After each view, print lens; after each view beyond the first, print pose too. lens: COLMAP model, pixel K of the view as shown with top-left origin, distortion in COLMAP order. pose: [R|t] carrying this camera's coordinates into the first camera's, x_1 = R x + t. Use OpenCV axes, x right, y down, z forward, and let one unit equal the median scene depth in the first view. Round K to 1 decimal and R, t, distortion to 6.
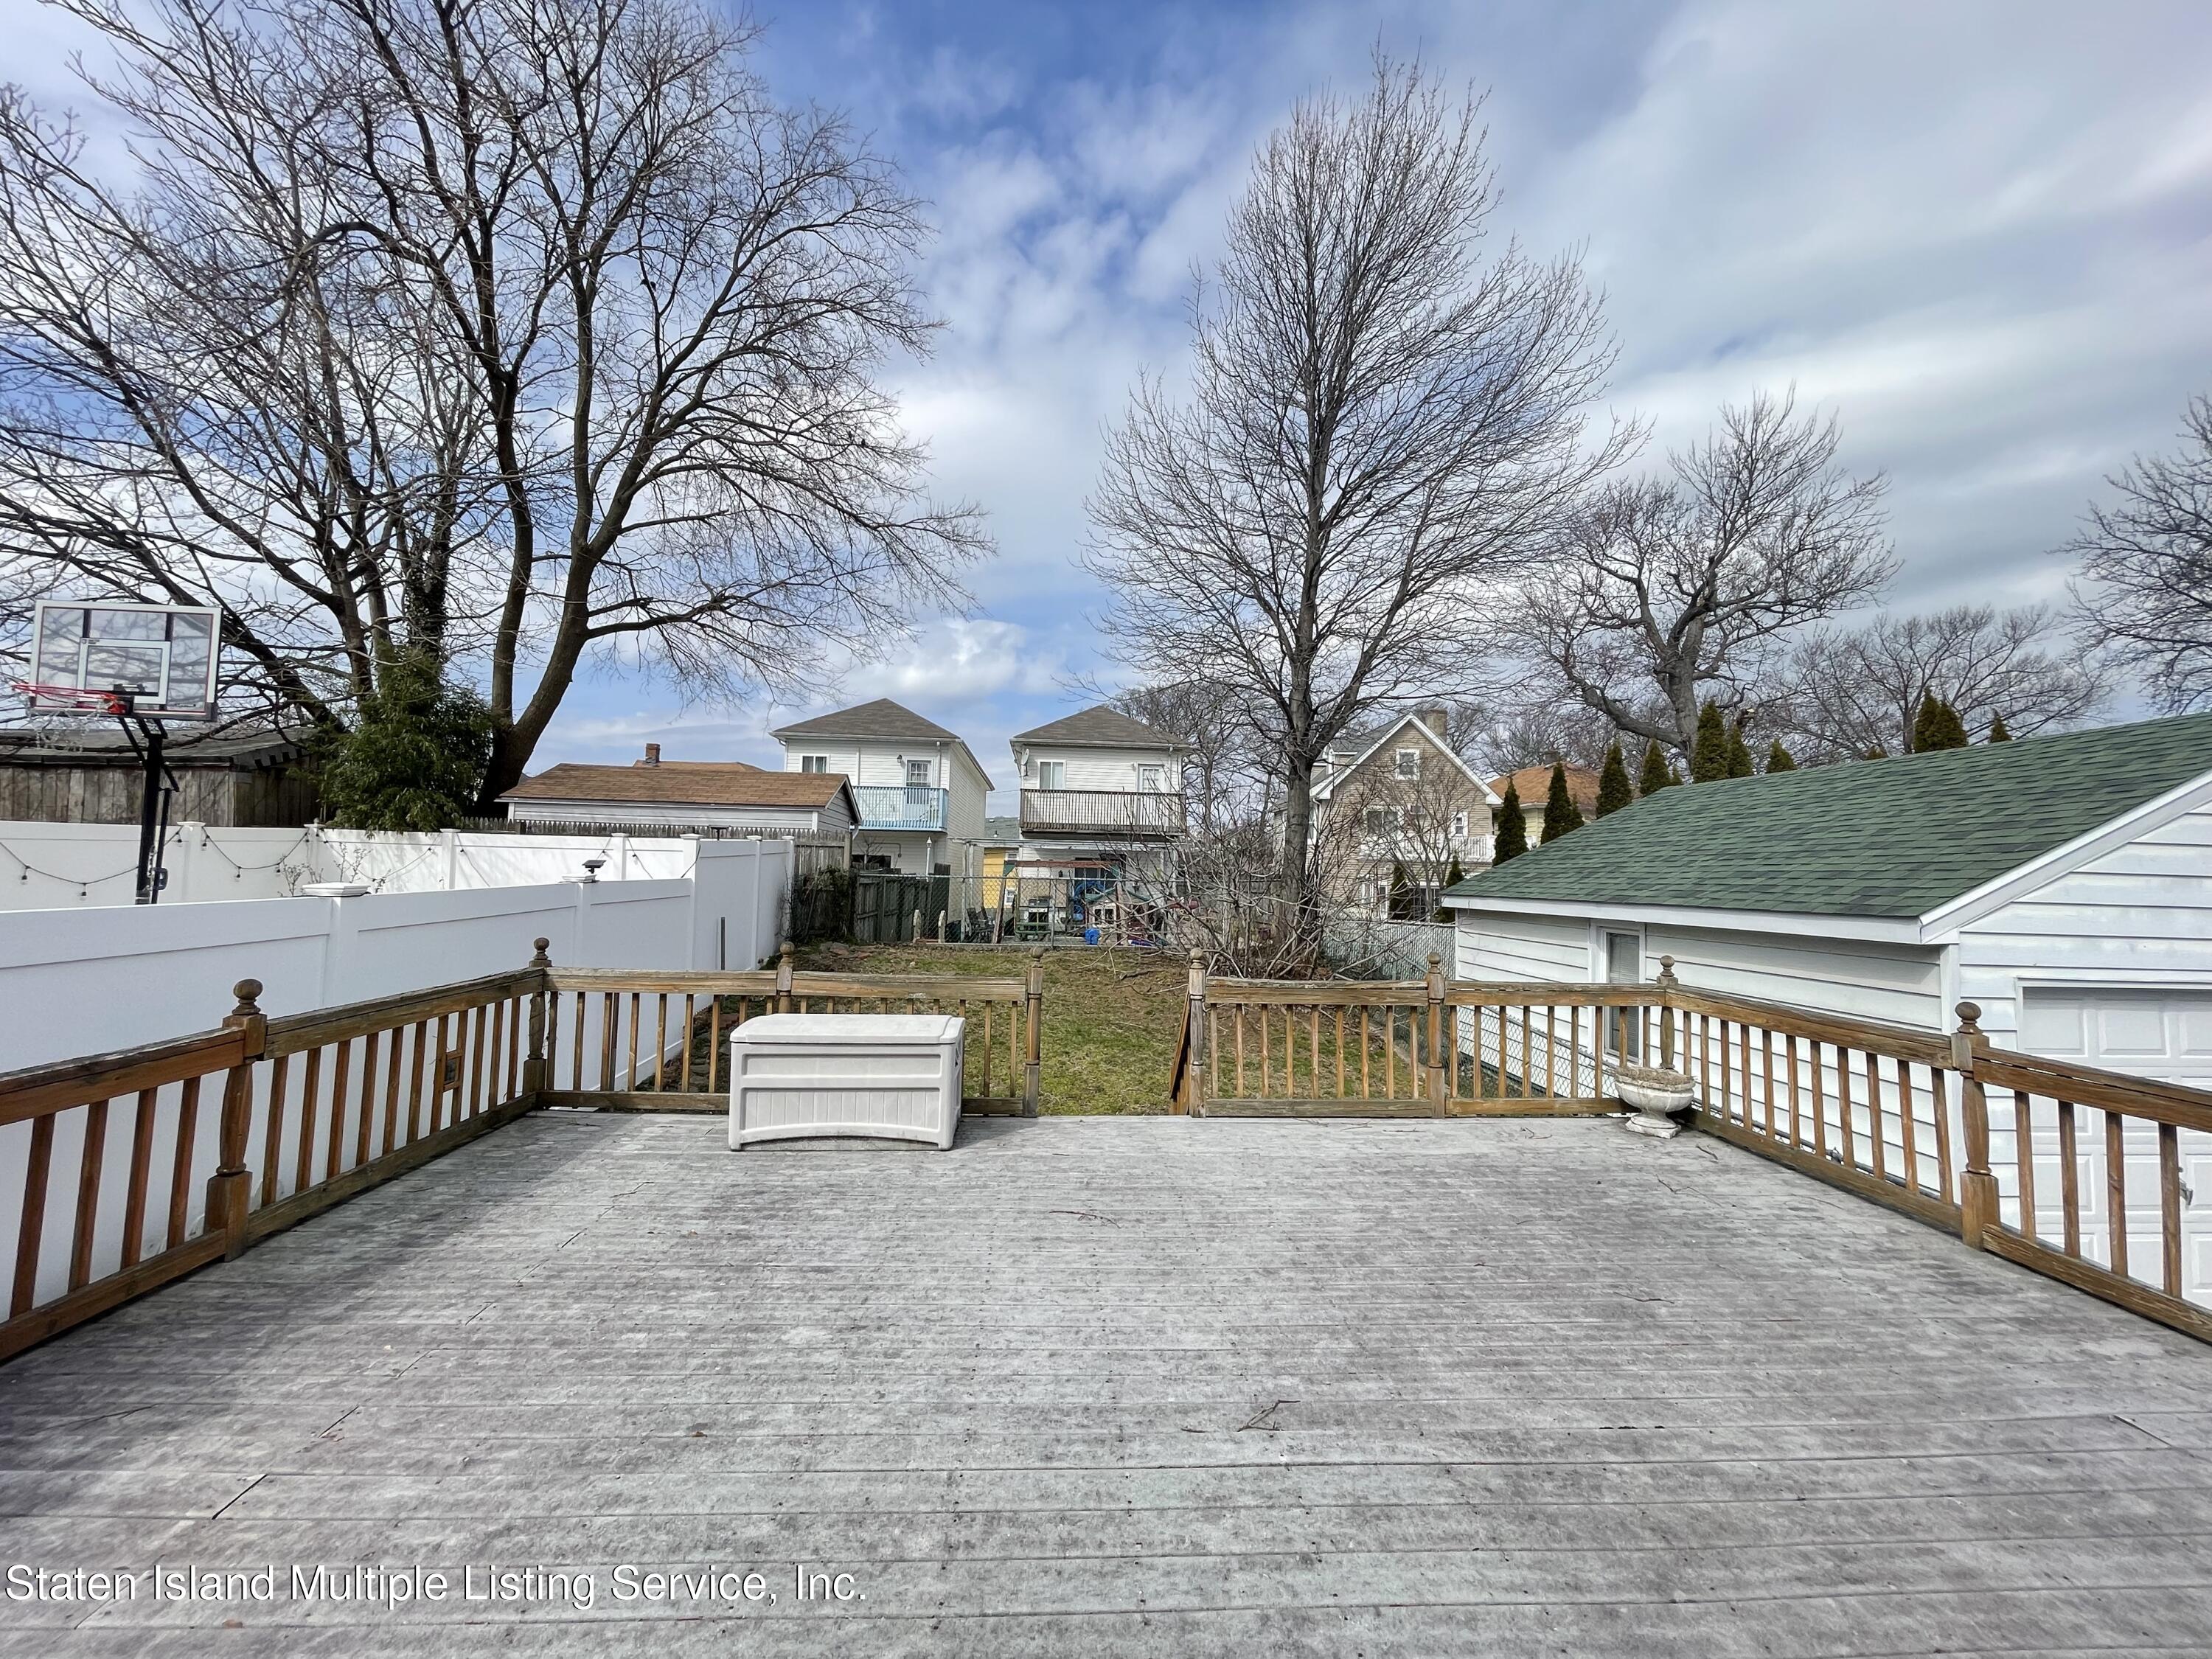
lens RADIAL K [[895.7, 0, 1103.1], [0, 895.7, 813.9], [0, 0, 1]] dist [-0.007835, 0.002877]
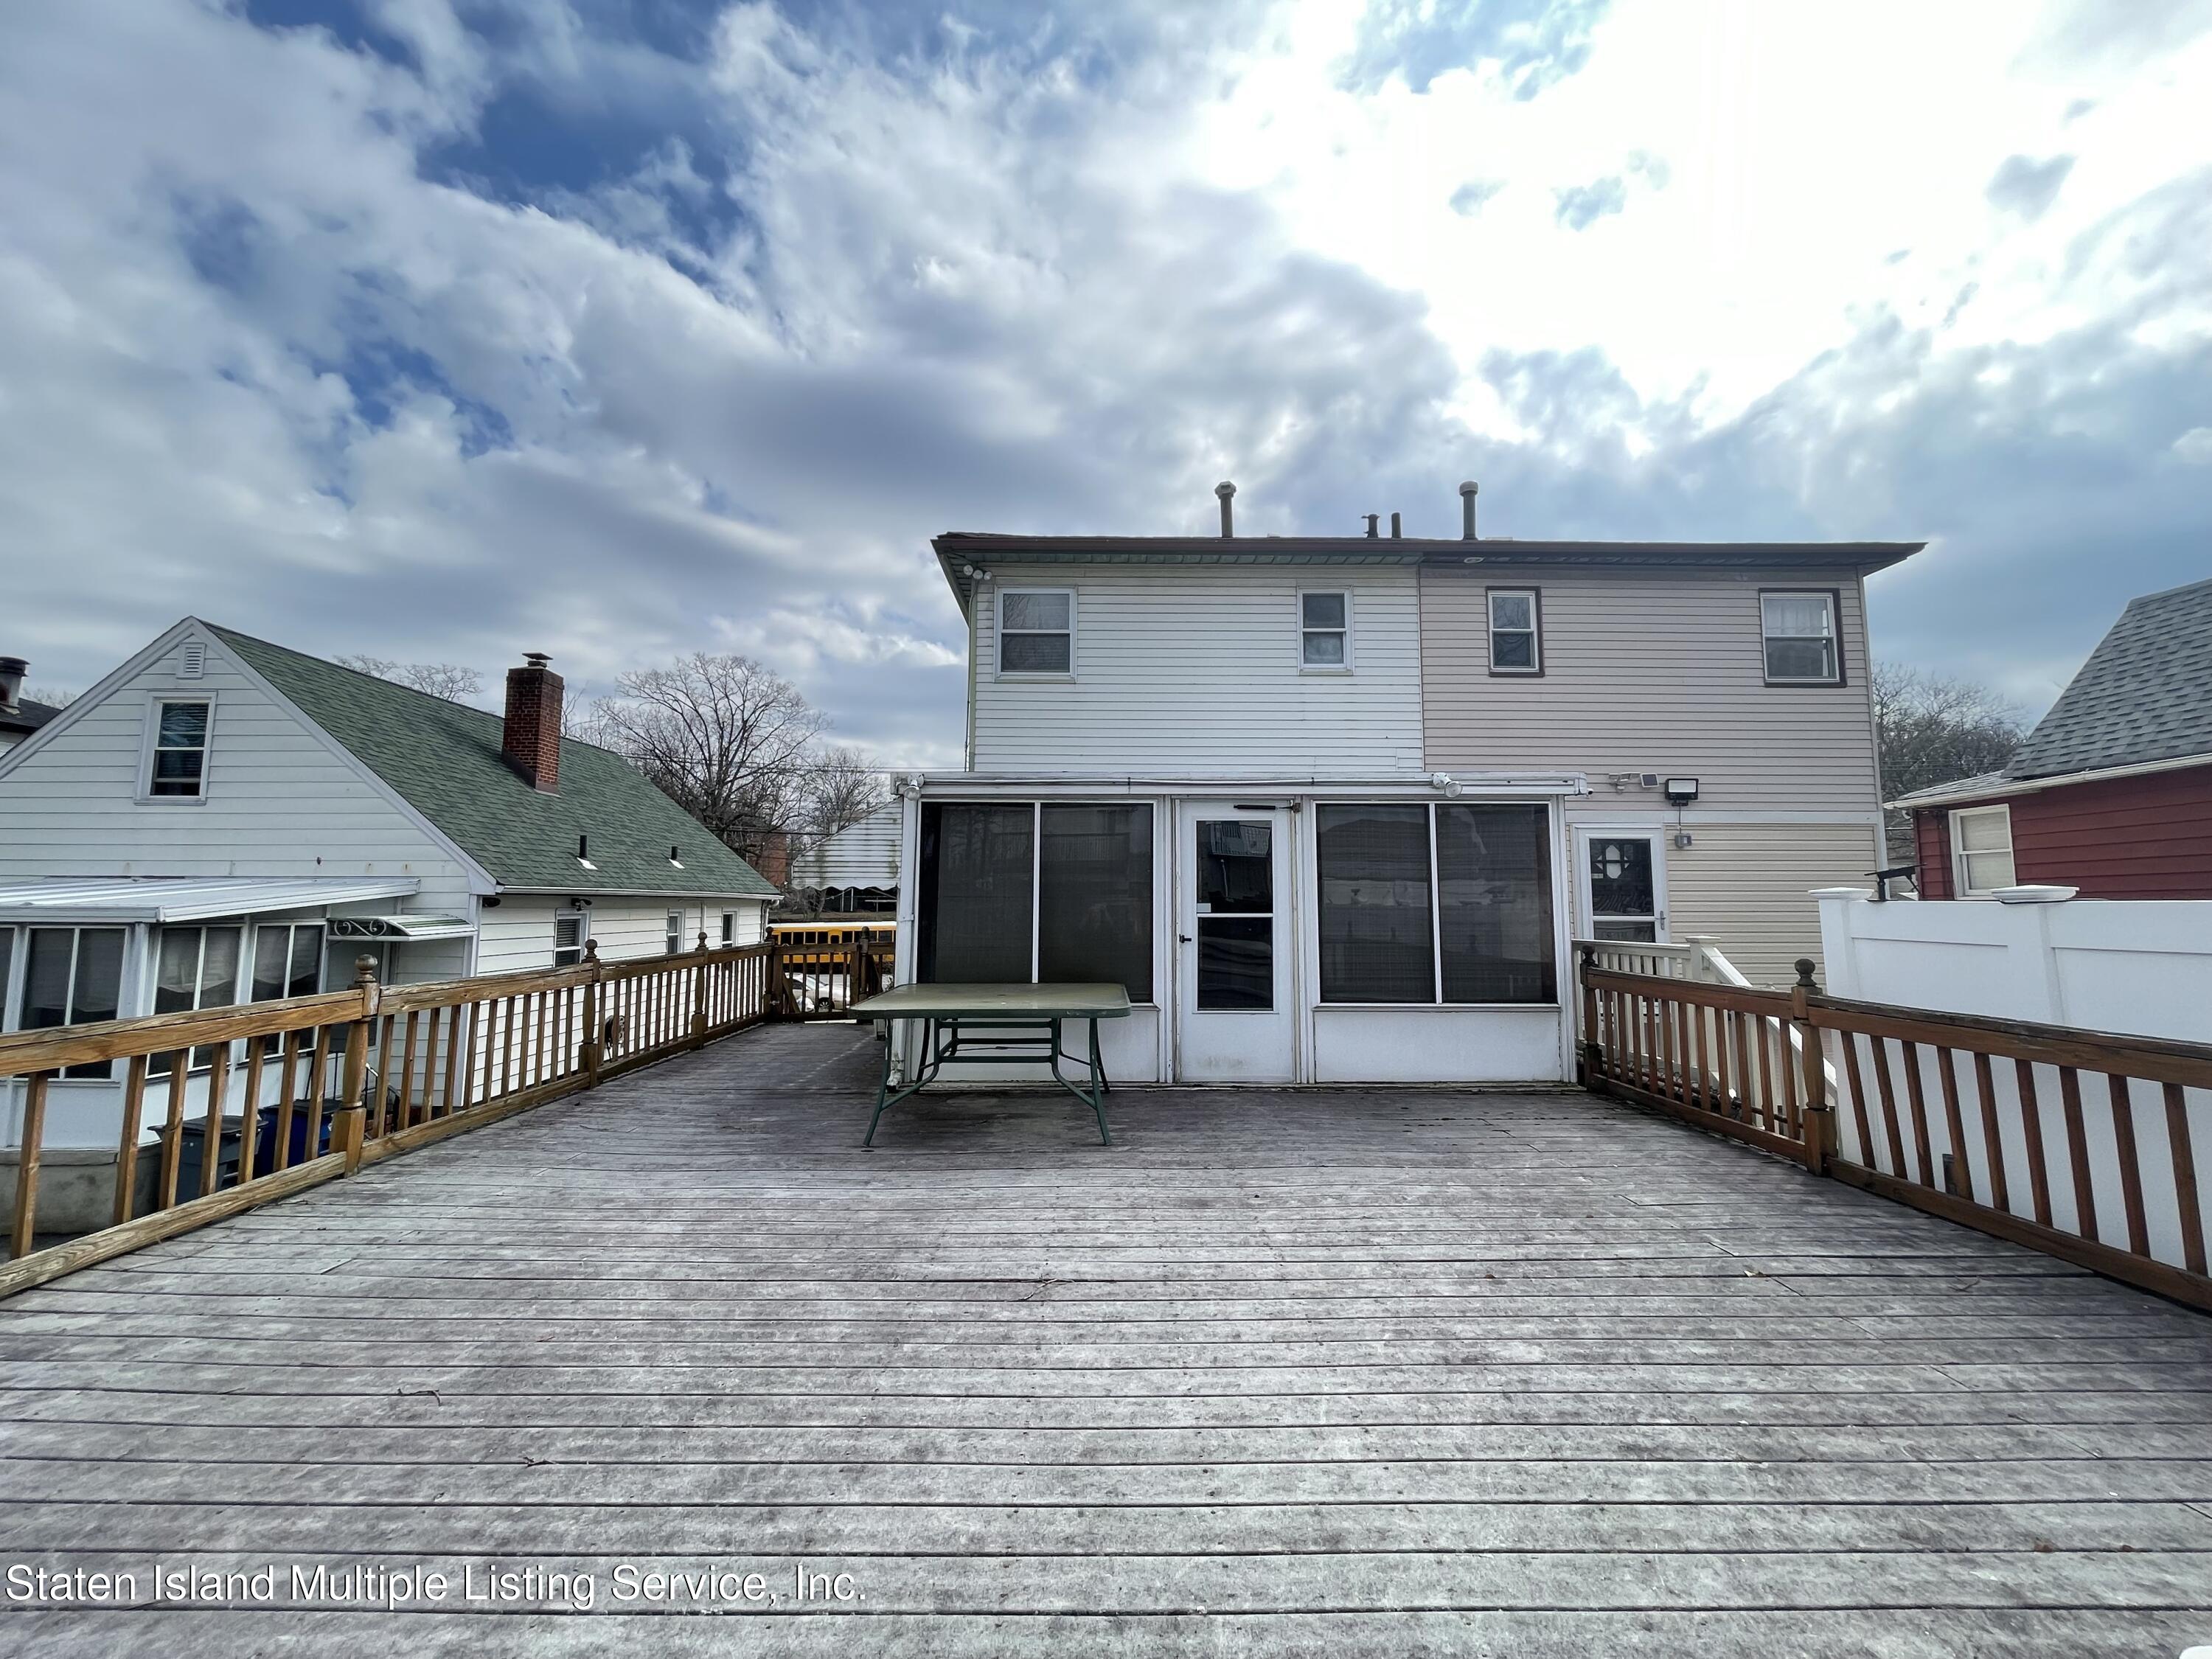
lens RADIAL K [[895.7, 0, 1103.3], [0, 895.7, 815.2], [0, 0, 1]] dist [-0.007835, 0.002877]
pose [[-0.998166, -0.021757, 0.056485, 0.043357], [-0.030837, 0.985771, -0.165240, 0.220297], [-0.052086, -0.166679, -0.984635, 2.030452]]
